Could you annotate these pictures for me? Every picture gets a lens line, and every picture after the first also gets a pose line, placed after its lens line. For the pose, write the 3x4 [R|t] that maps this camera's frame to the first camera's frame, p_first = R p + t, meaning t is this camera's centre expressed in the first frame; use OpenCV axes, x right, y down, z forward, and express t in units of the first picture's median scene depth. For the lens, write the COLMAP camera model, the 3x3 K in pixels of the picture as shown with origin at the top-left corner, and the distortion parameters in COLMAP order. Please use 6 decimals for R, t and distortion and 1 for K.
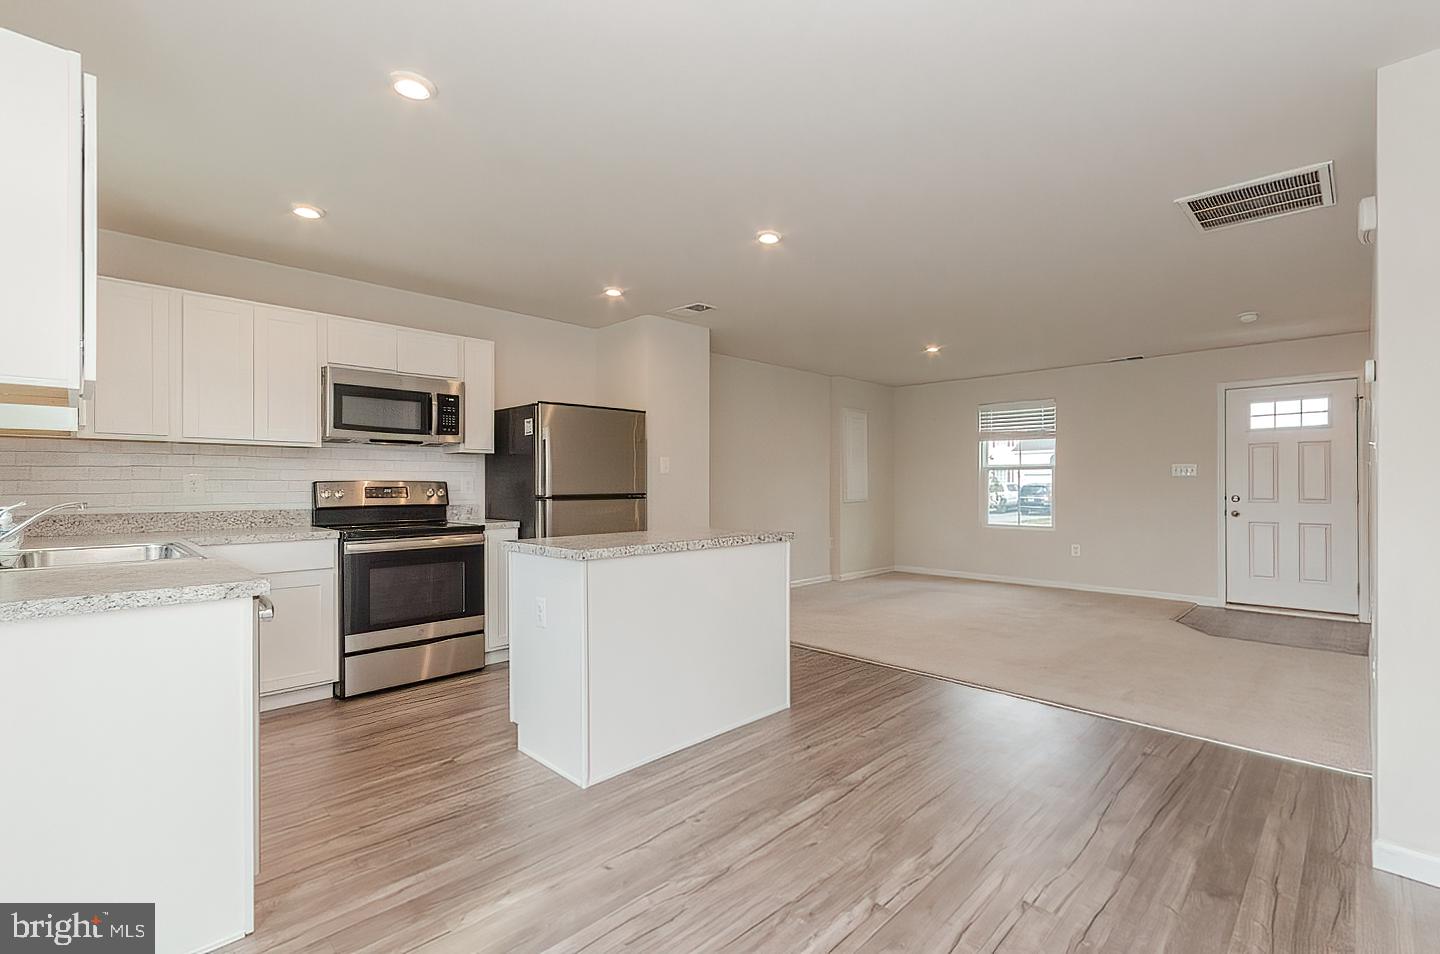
lens RADIAL K [[631.7, 0, 777.5], [0, 631.7, 485.5], [0, 0, 1]] dist [0.006841, 0.000700]
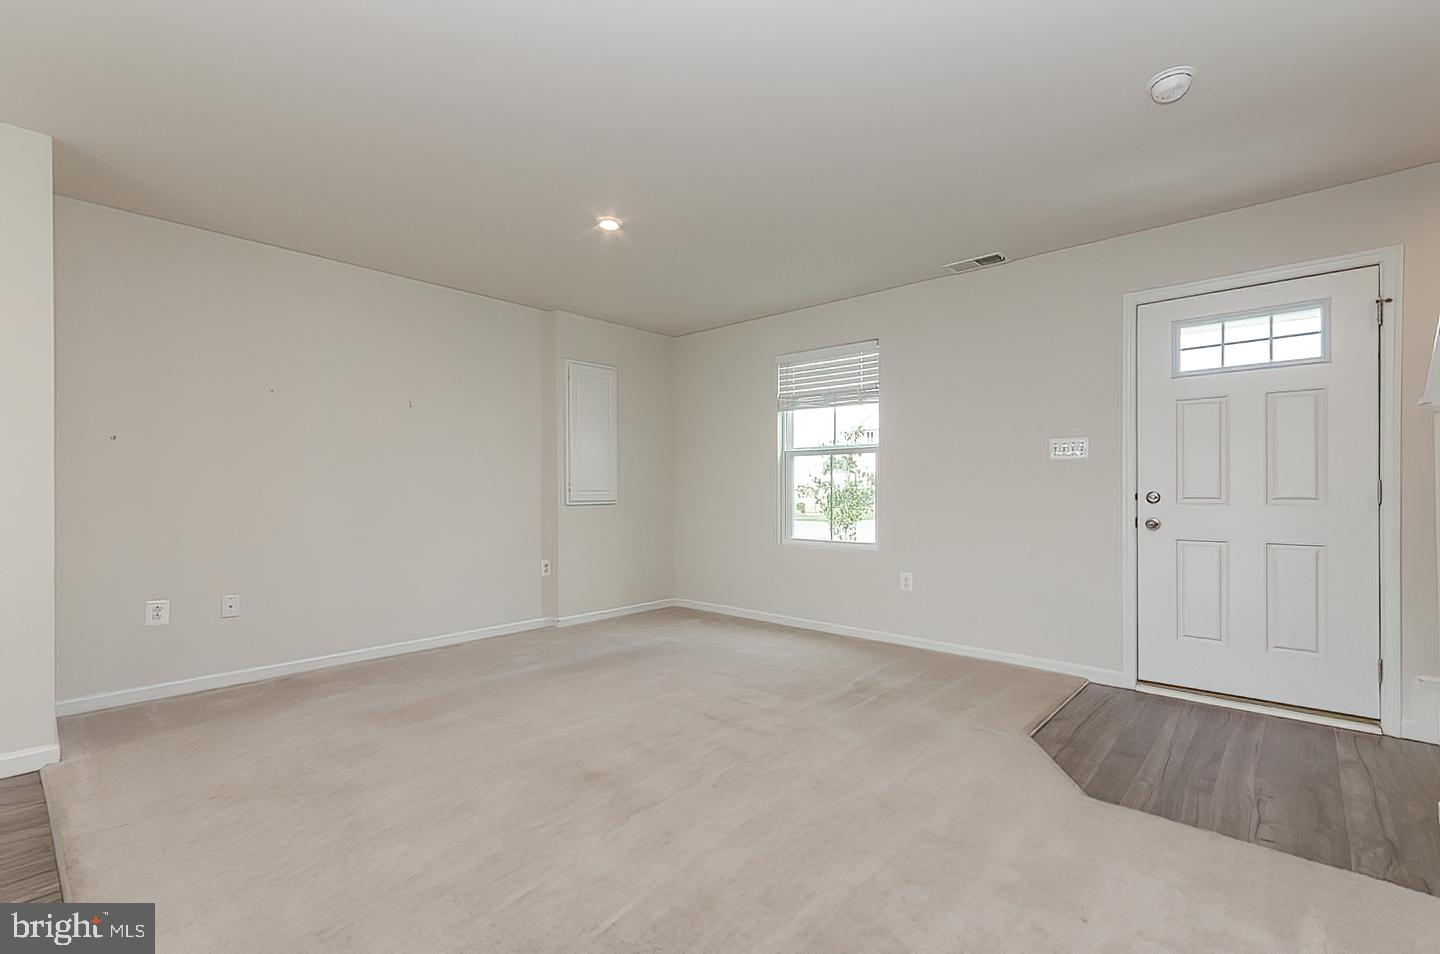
lens RADIAL K [[631.7, 0, 747.1], [0, 631.7, 494.5], [0, 0, 1]] dist [0.006841, 0.000700]
pose [[0.999609, -0.001672, 0.027908, 0.371703], [0.001365, 0.999938, 0.011018, 0.012239], [-0.027925, -0.010975, 0.999550, 0.480983]]
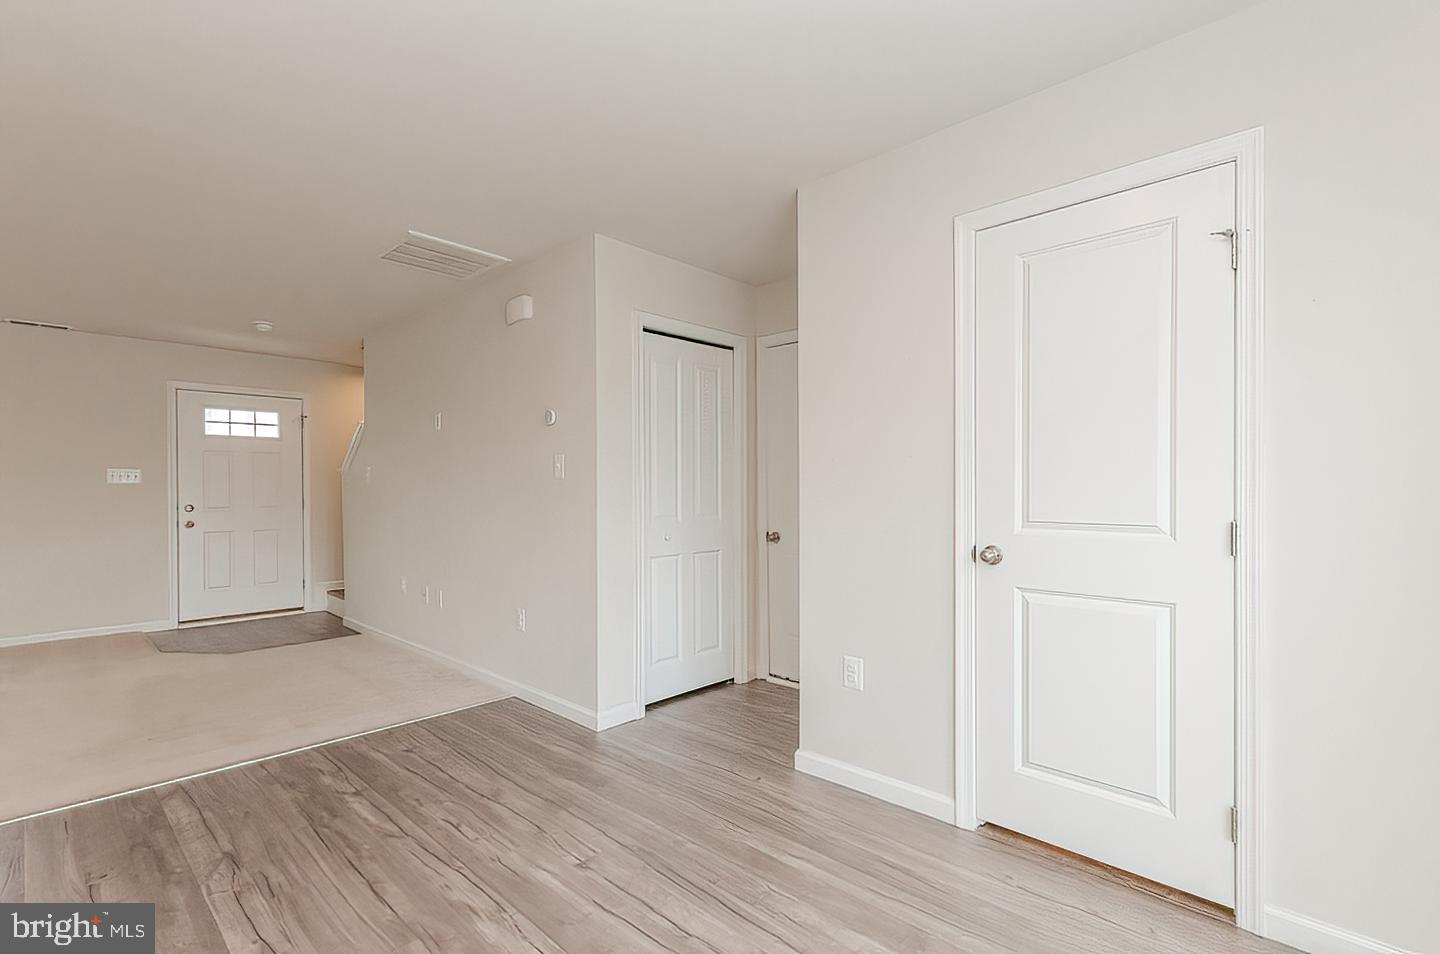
lens RADIAL K [[631.7, 0, 735.0], [0, 631.7, 489.9], [0, 0, 1]] dist [0.006841, 0.000700]
pose [[-0.012044, 0.002689, 0.999924, -0.233208], [0.002737, 0.999993, -0.002656, -0.001615], [-0.999924, 0.002705, -0.012051, 0.229888]]
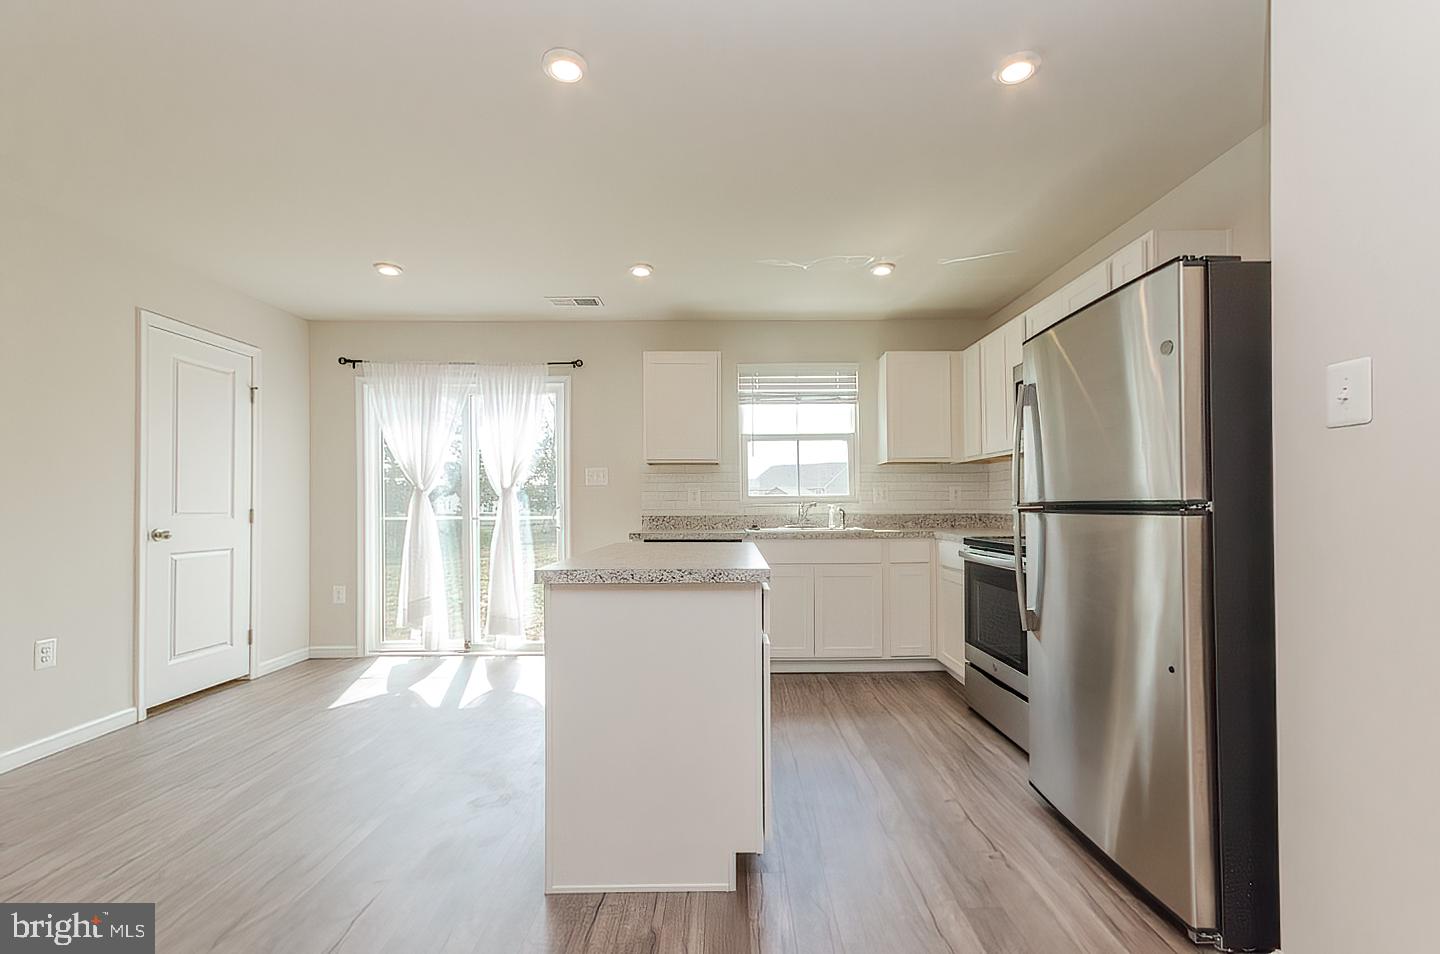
lens RADIAL K [[631.7, 0, 730.3], [0, 631.7, 496.4], [0, 0, 1]] dist [0.006841, 0.000700]
pose [[-0.732428, -0.005220, -0.680824, 0.163384], [0.005290, 0.999897, -0.013358, 0.011305], [0.680824, -0.013385, -0.732325, 0.889592]]
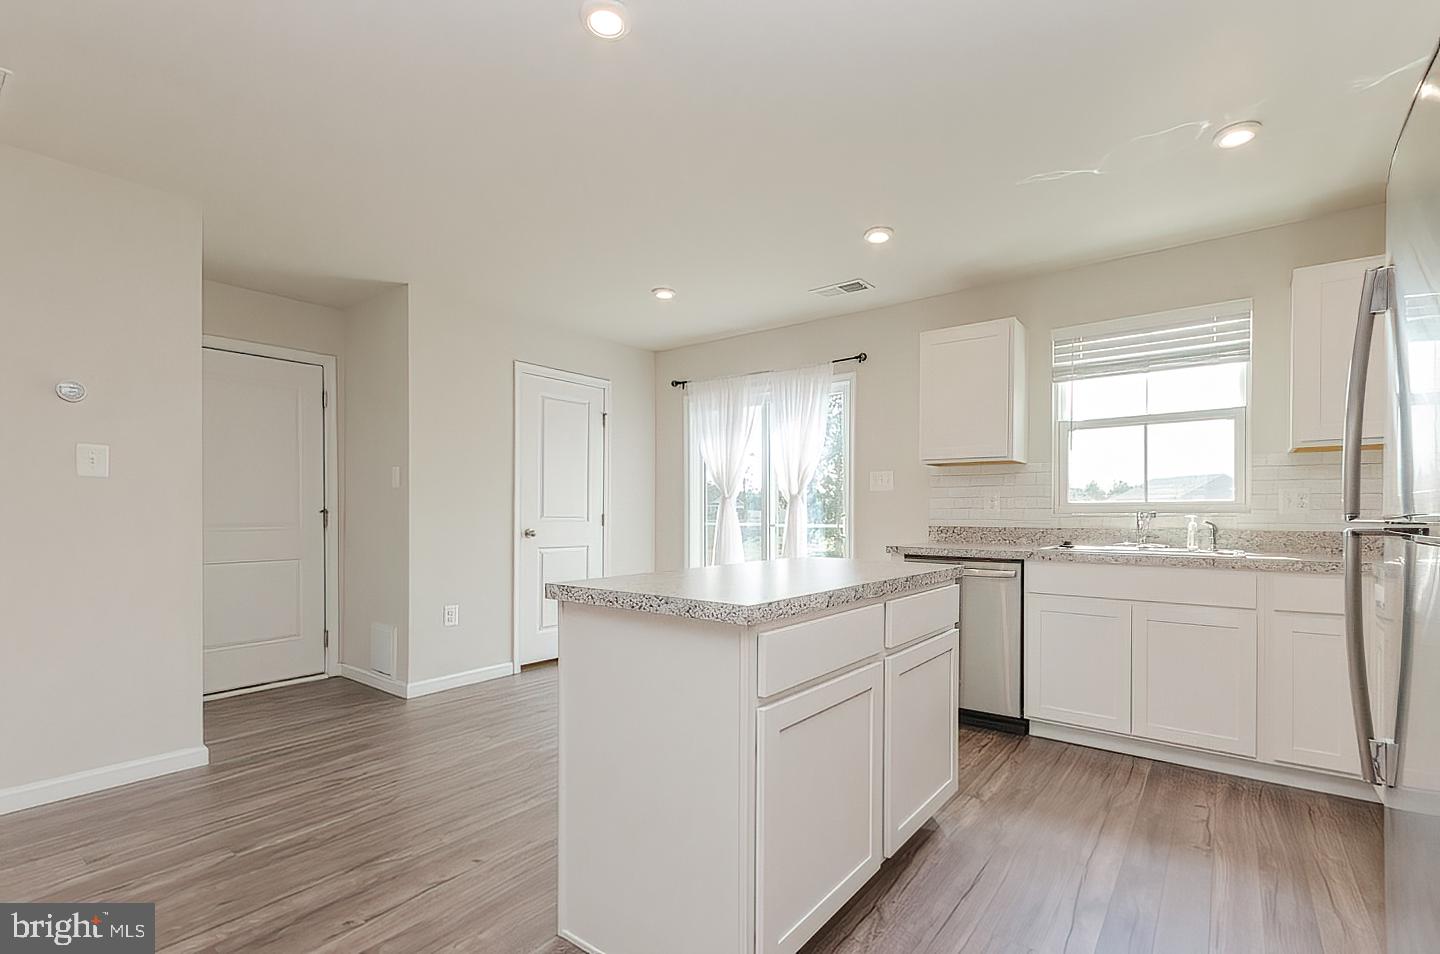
lens RADIAL K [[631.7, 0, 762.4], [0, 631.7, 517.2], [0, 0, 1]] dist [0.006841, 0.000700]
pose [[-0.992594, -0.002280, -0.121460, -0.043160], [-0.003157, 0.999970, 0.007032, 0.010734], [0.121440, 0.007363, -0.992571, 0.886745]]
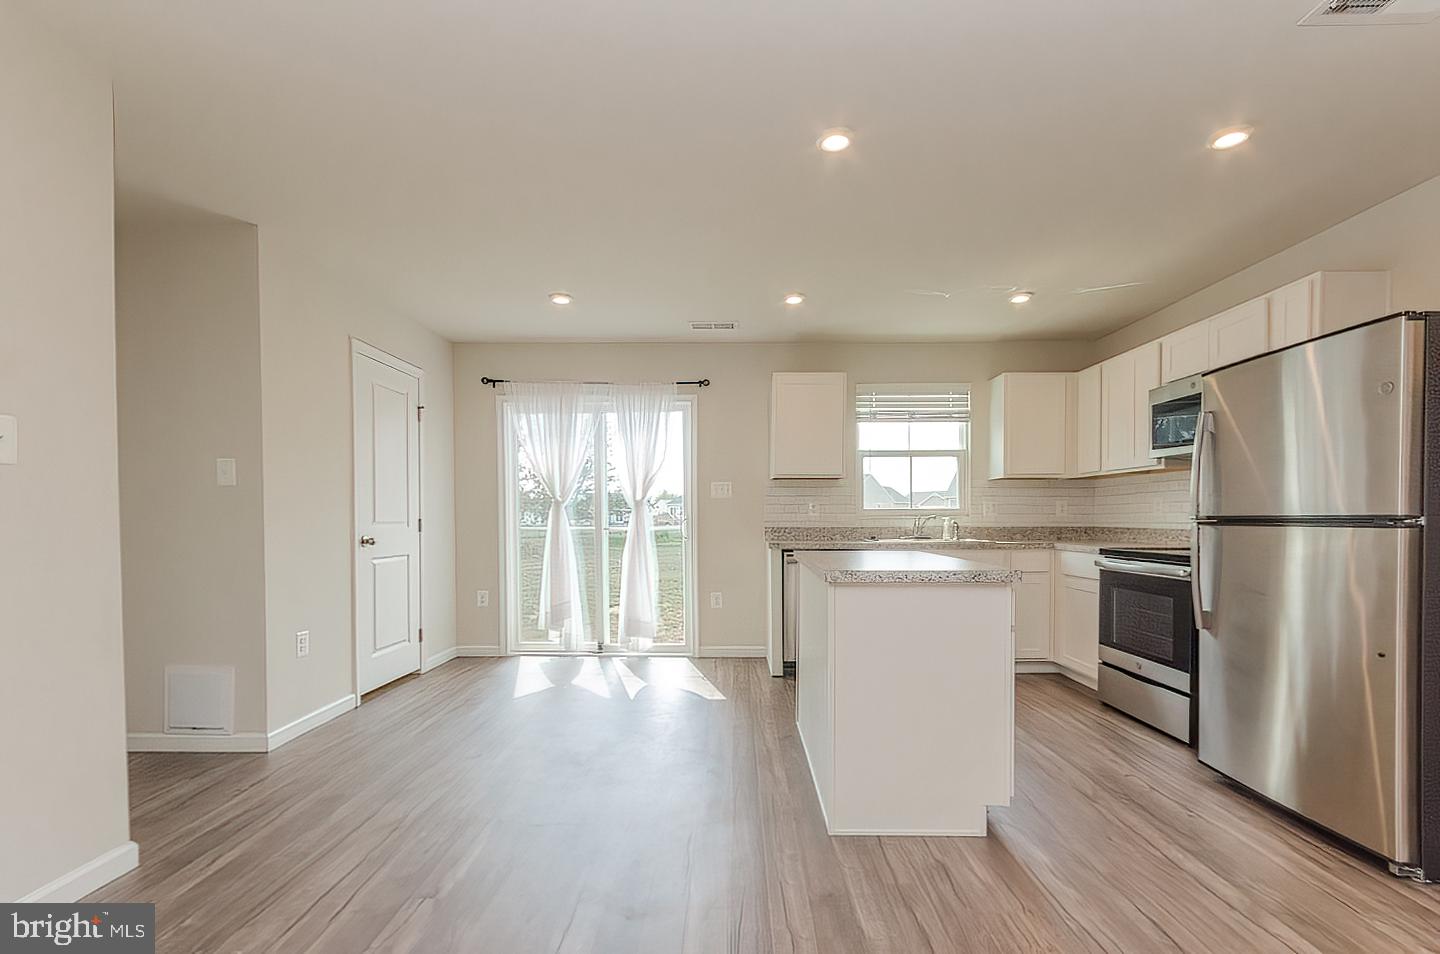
lens RADIAL K [[631.7, 0, 730.2], [0, 631.7, 531.1], [0, 0, 1]] dist [0.006841, 0.000700]
pose [[-0.743778, 0.014217, -0.668275, 0.311201], [-0.000139, 0.999770, 0.021424, 0.011664], [0.668426, 0.016028, -0.743606, 0.831029]]
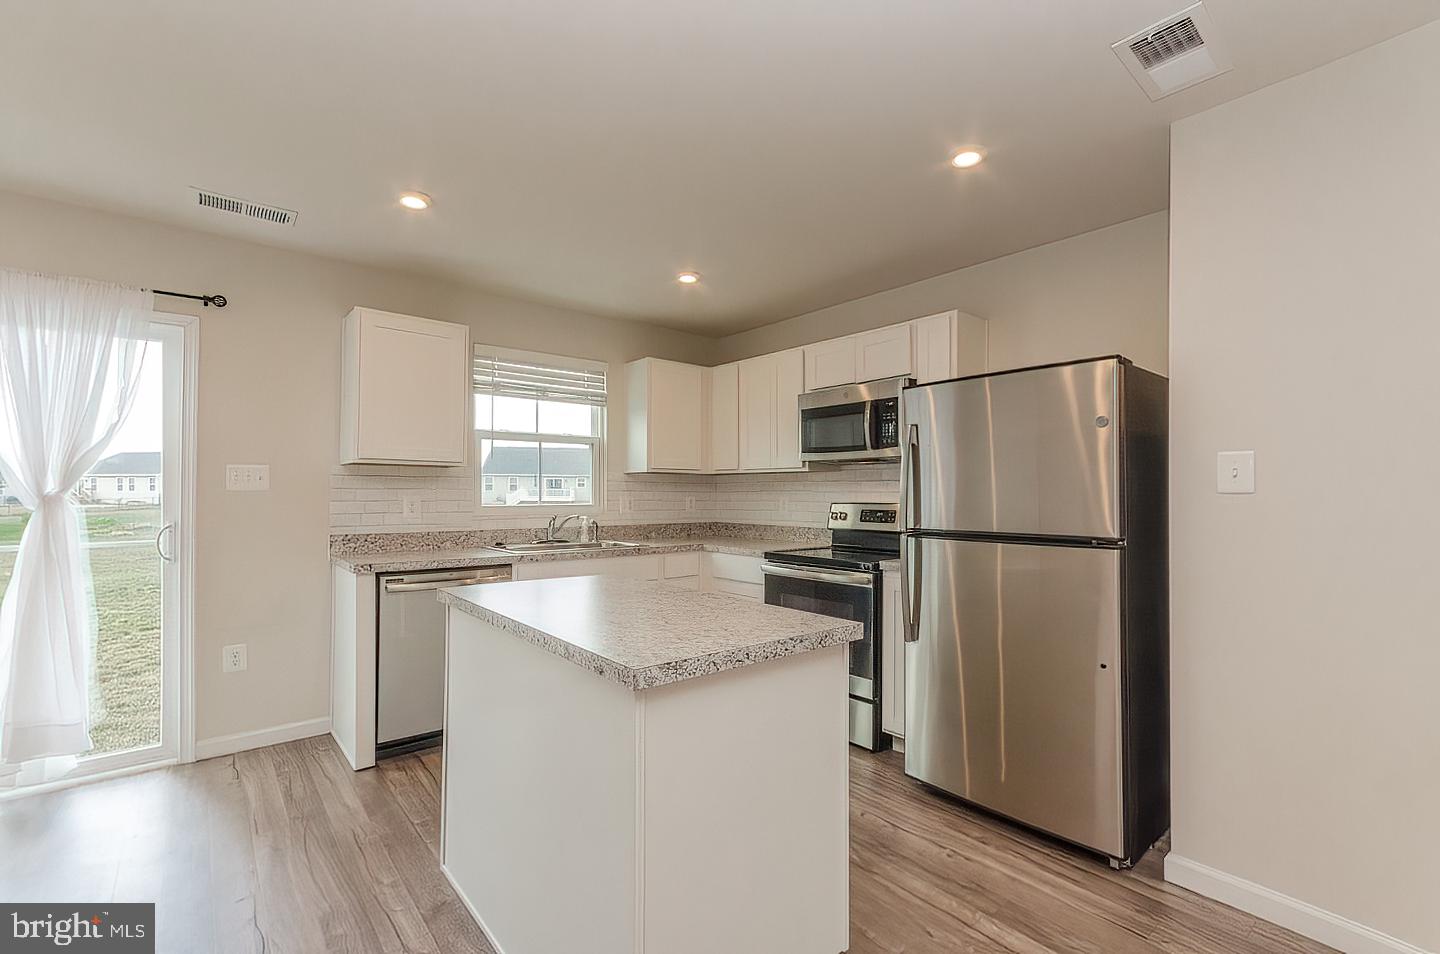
lens RADIAL K [[631.7, 0, 731.3], [0, 631.7, 486.4], [0, 0, 1]] dist [0.006841, 0.000700]
pose [[-0.123500, -0.012670, -0.992264, 0.220881], [-0.003142, 0.999918, -0.012377, -0.014098], [0.992340, 0.001589, -0.123530, 0.646226]]
